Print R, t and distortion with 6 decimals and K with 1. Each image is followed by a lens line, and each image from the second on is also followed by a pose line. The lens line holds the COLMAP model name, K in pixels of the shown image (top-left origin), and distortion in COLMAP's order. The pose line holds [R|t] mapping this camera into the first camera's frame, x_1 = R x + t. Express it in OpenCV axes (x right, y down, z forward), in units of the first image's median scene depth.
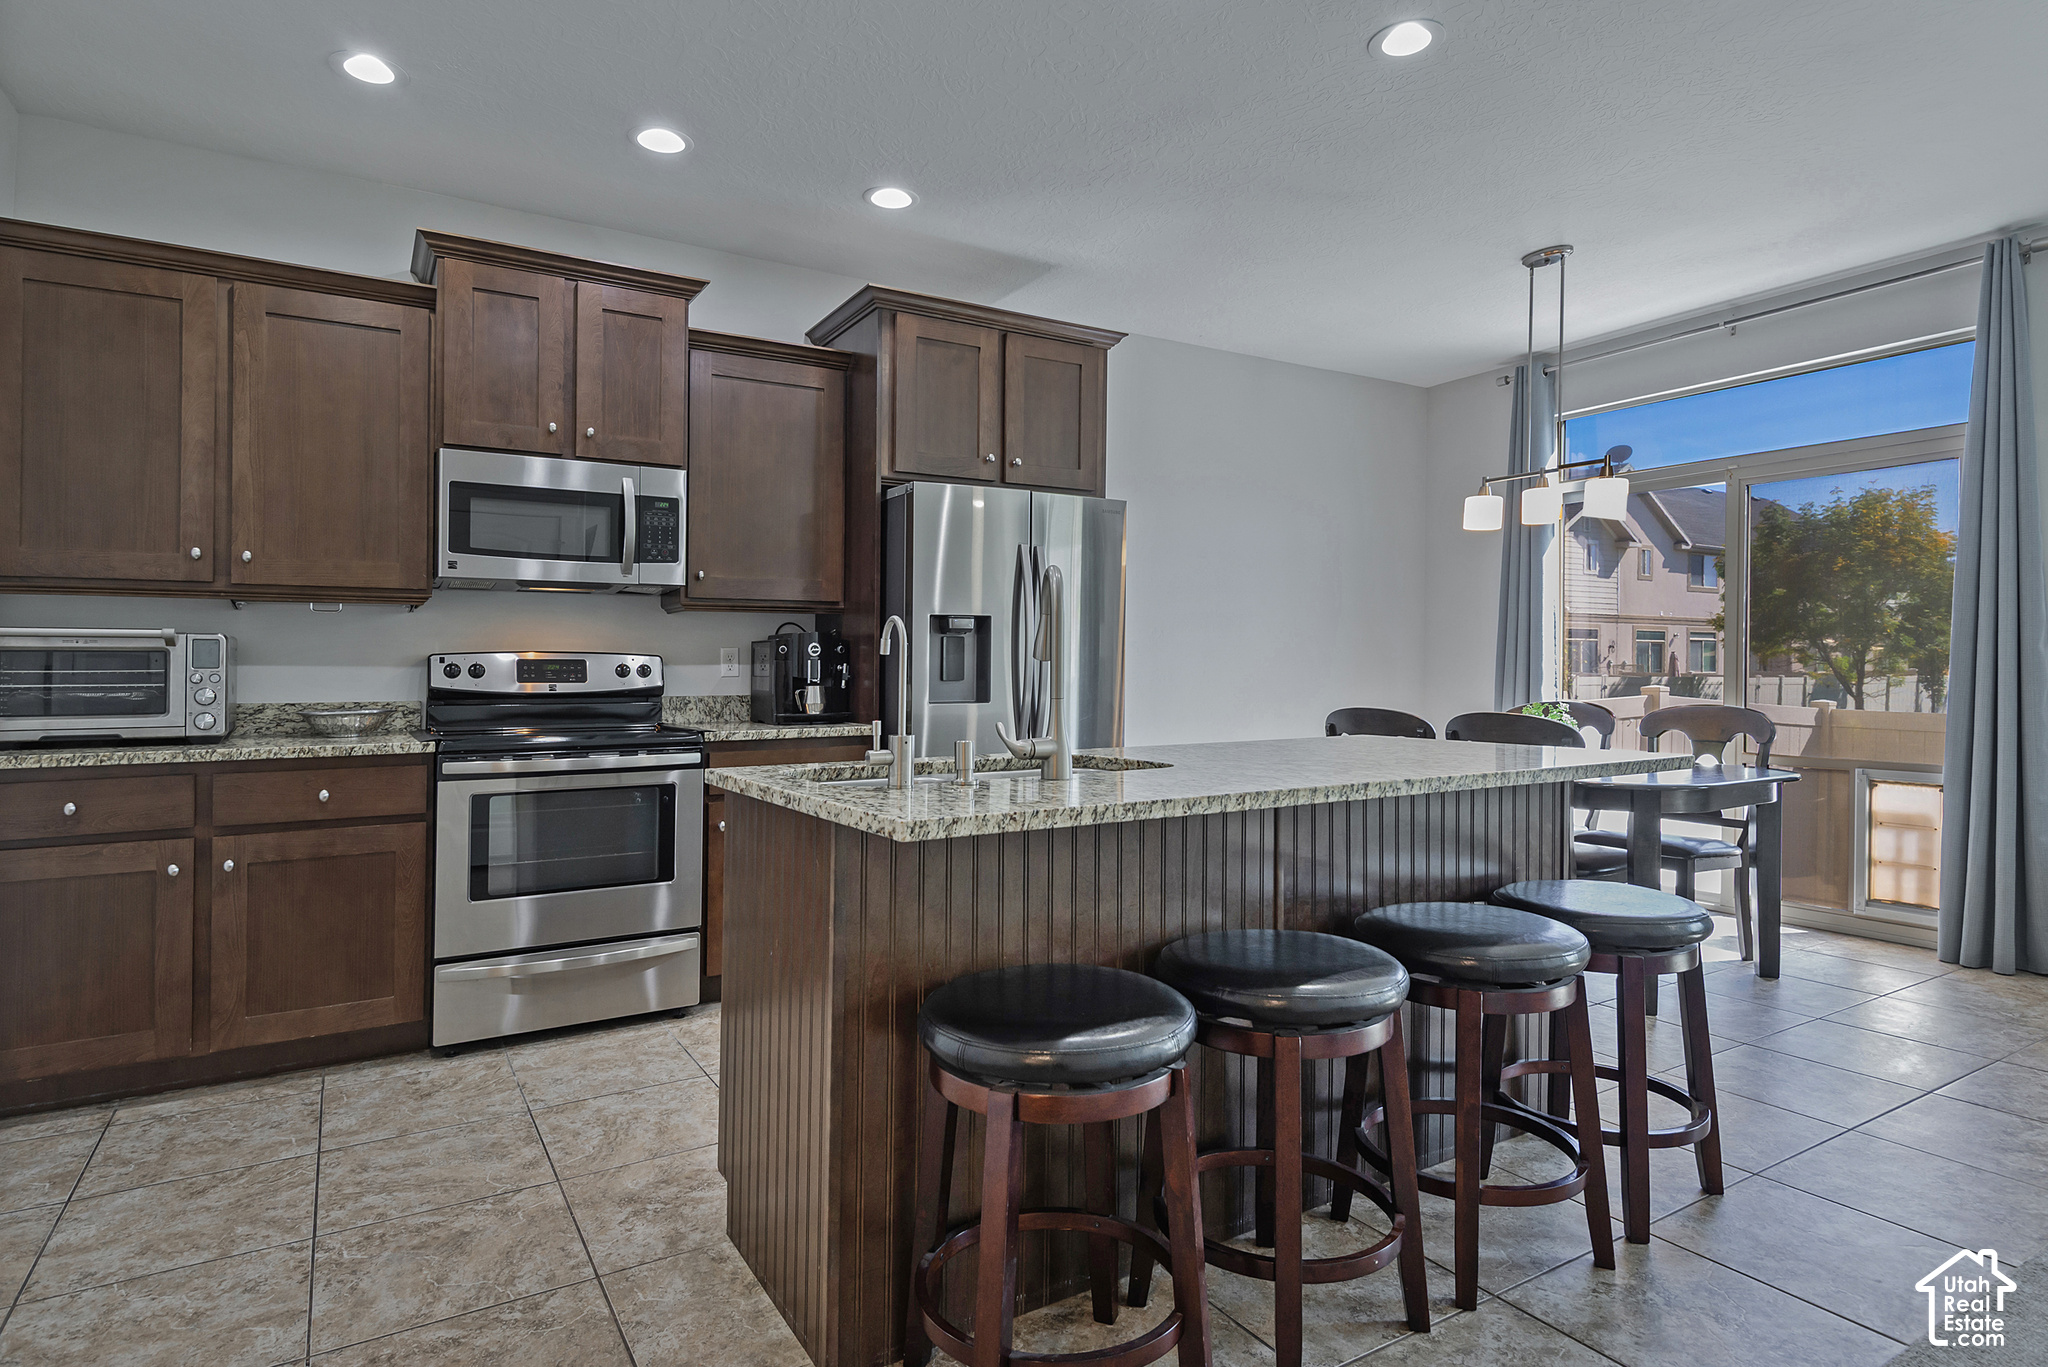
lens RADIAL K [[1088.0, 0, 1013.4], [0, 1088.0, 670.6], [0, 0, 1]] dist [0.023197, -0.007728]
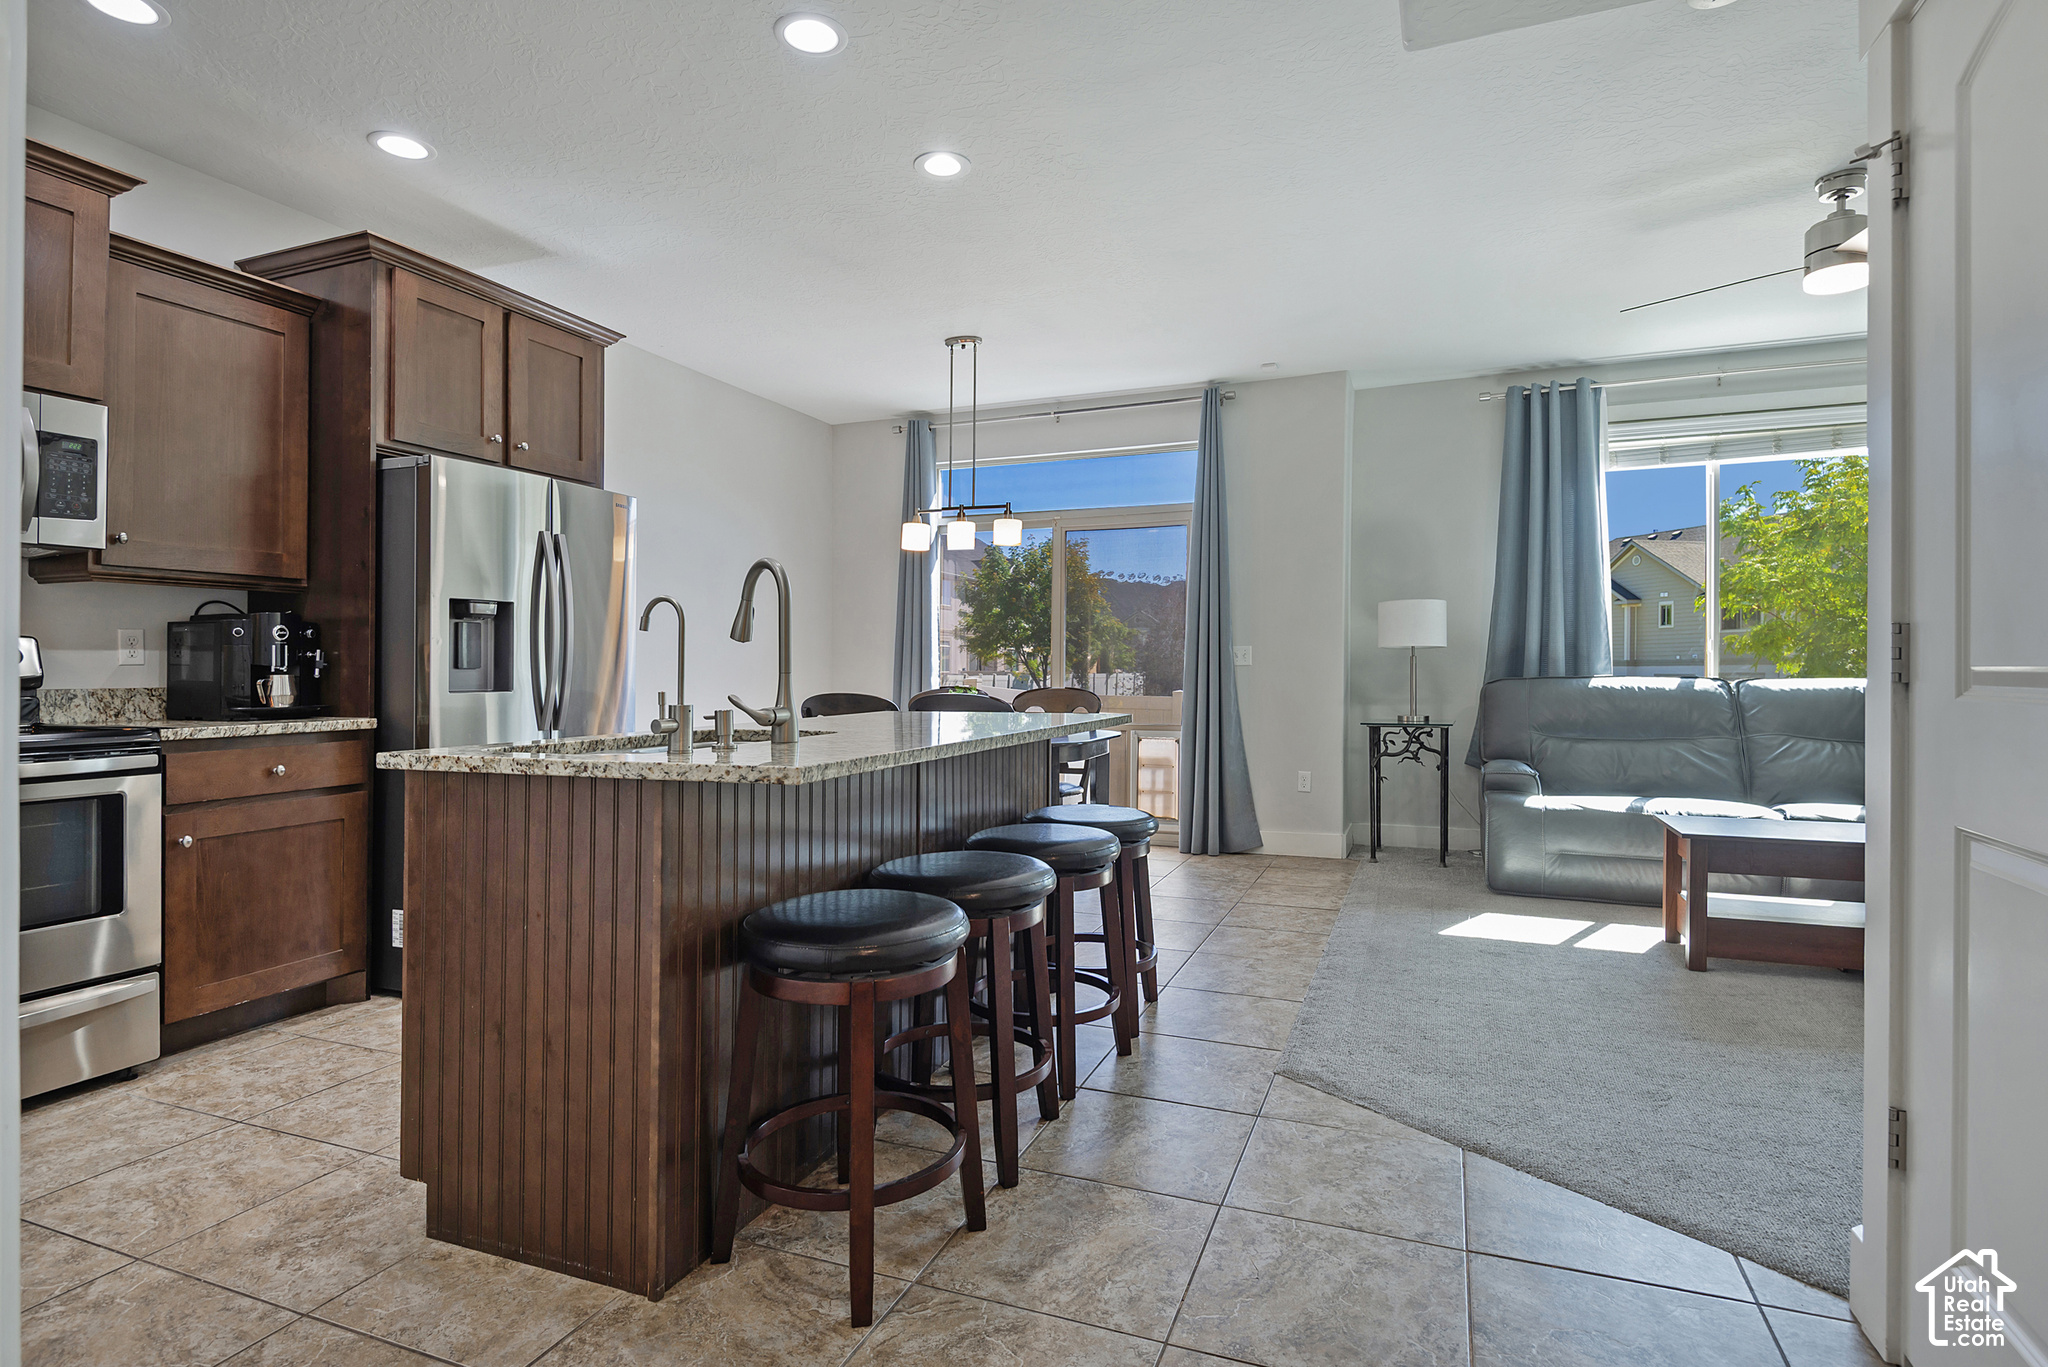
lens RADIAL K [[1042.0, 0, 1023.5], [0, 1042.0, 676.4], [0, 0, 1]] dist [-0.003534, -0.004006]
pose [[0.794640, -0.003697, 0.607069, -0.228725], [0.001624, 0.999991, 0.003965, 0.013711], [-0.607078, -0.002165, 0.794639, -0.018096]]
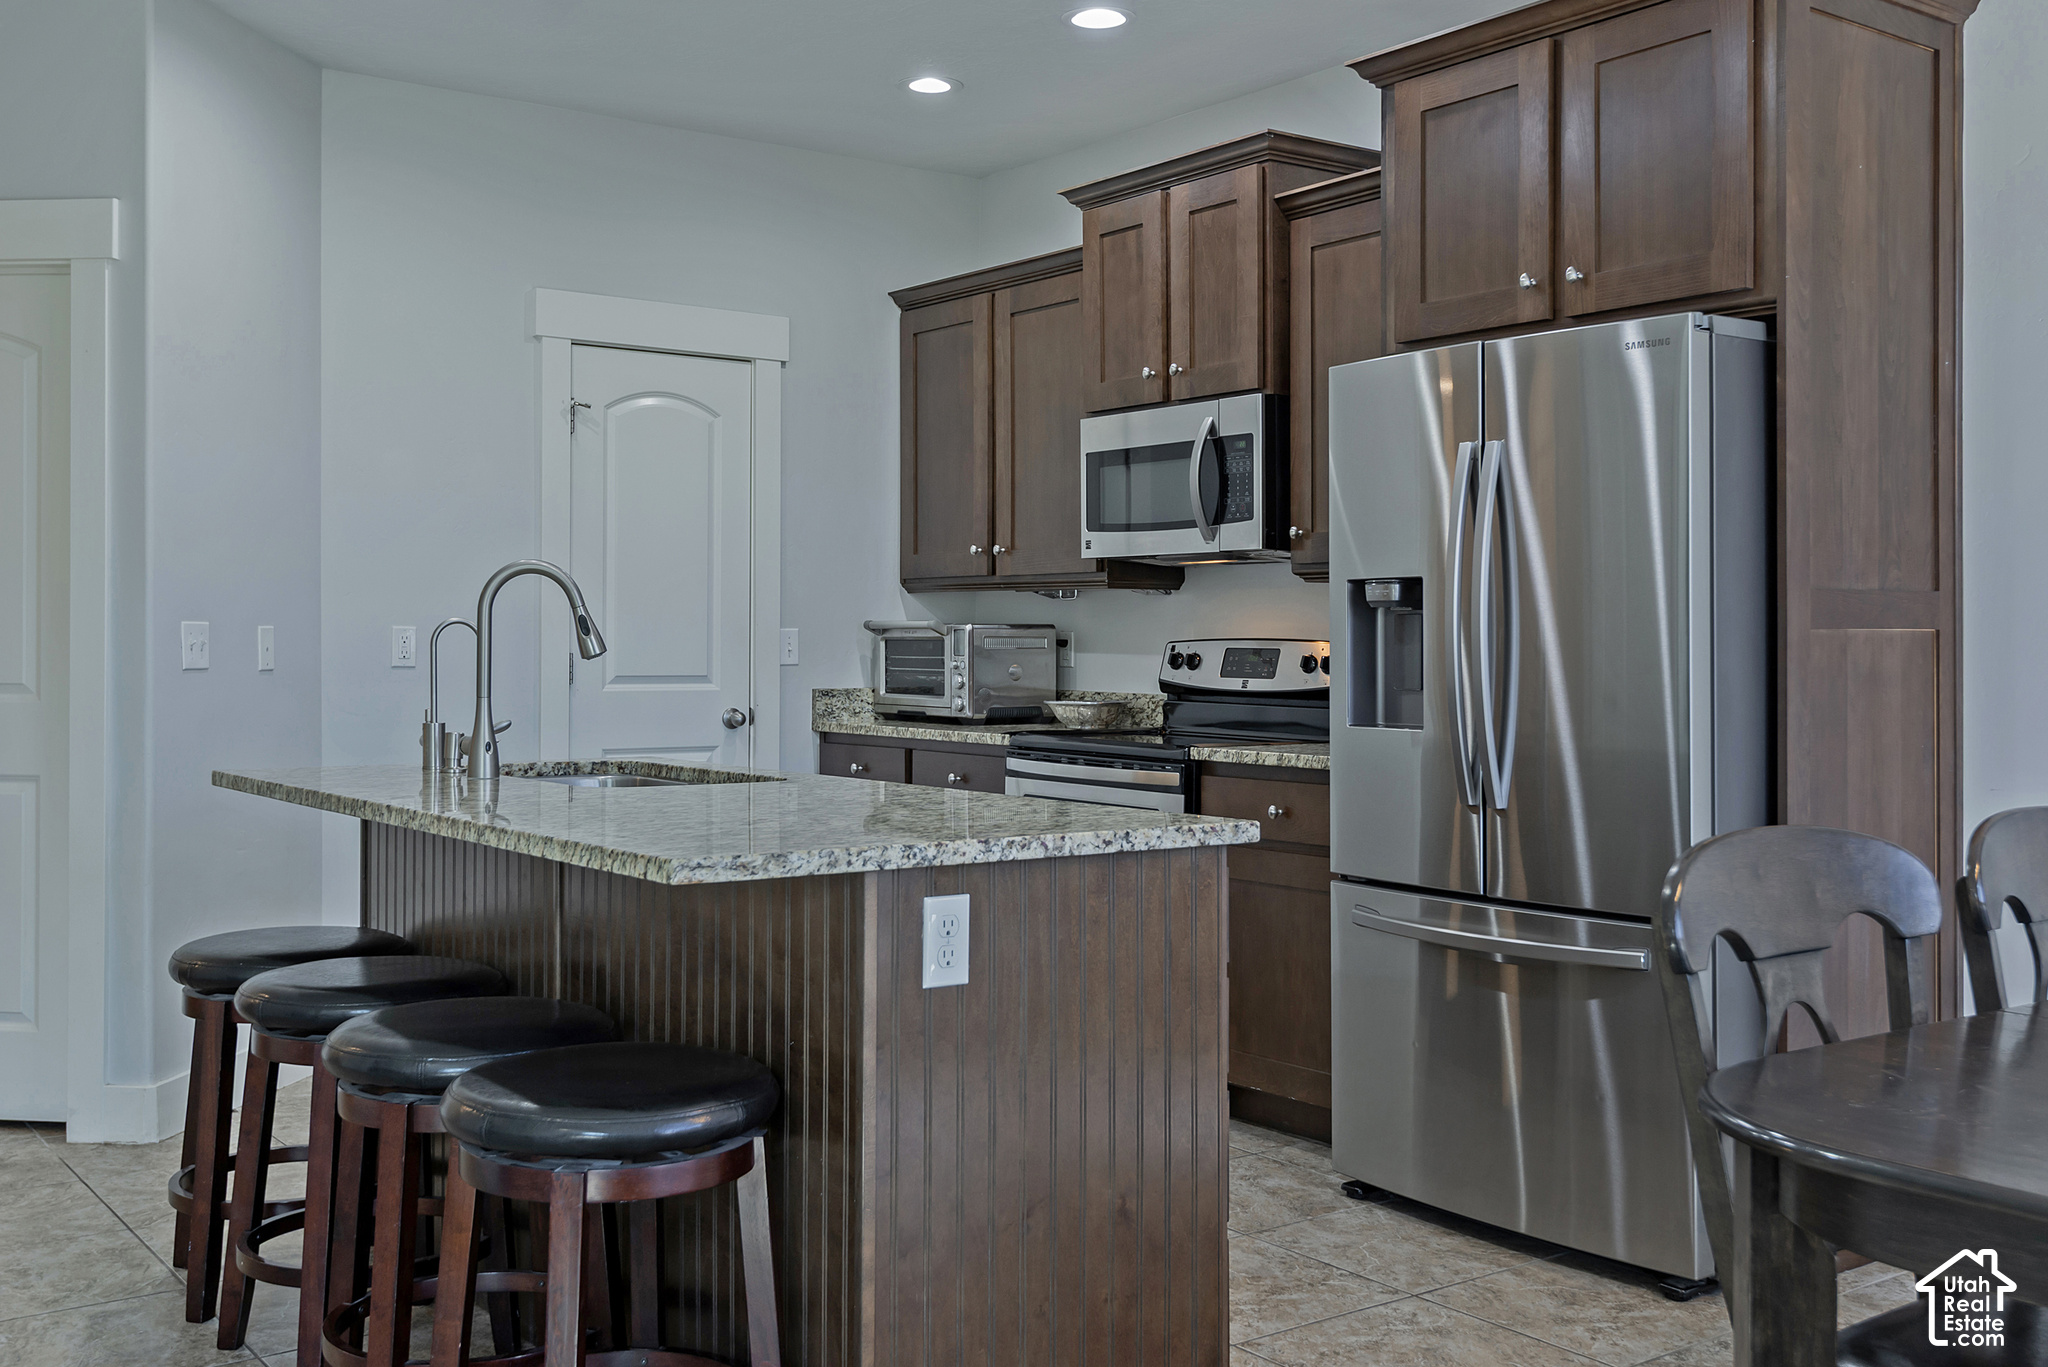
lens RADIAL K [[1947.6, 0, 1000.2], [0, 1947.6, 630.1], [0, 0, 1]] dist [0.031583, 0.000000]
pose [[0.102311, -0.004164, -0.994744, 1.000565], [-0.009136, 0.999945, -0.005125, -0.015296], [0.994711, 0.009612, 0.102267, 0.699457]]
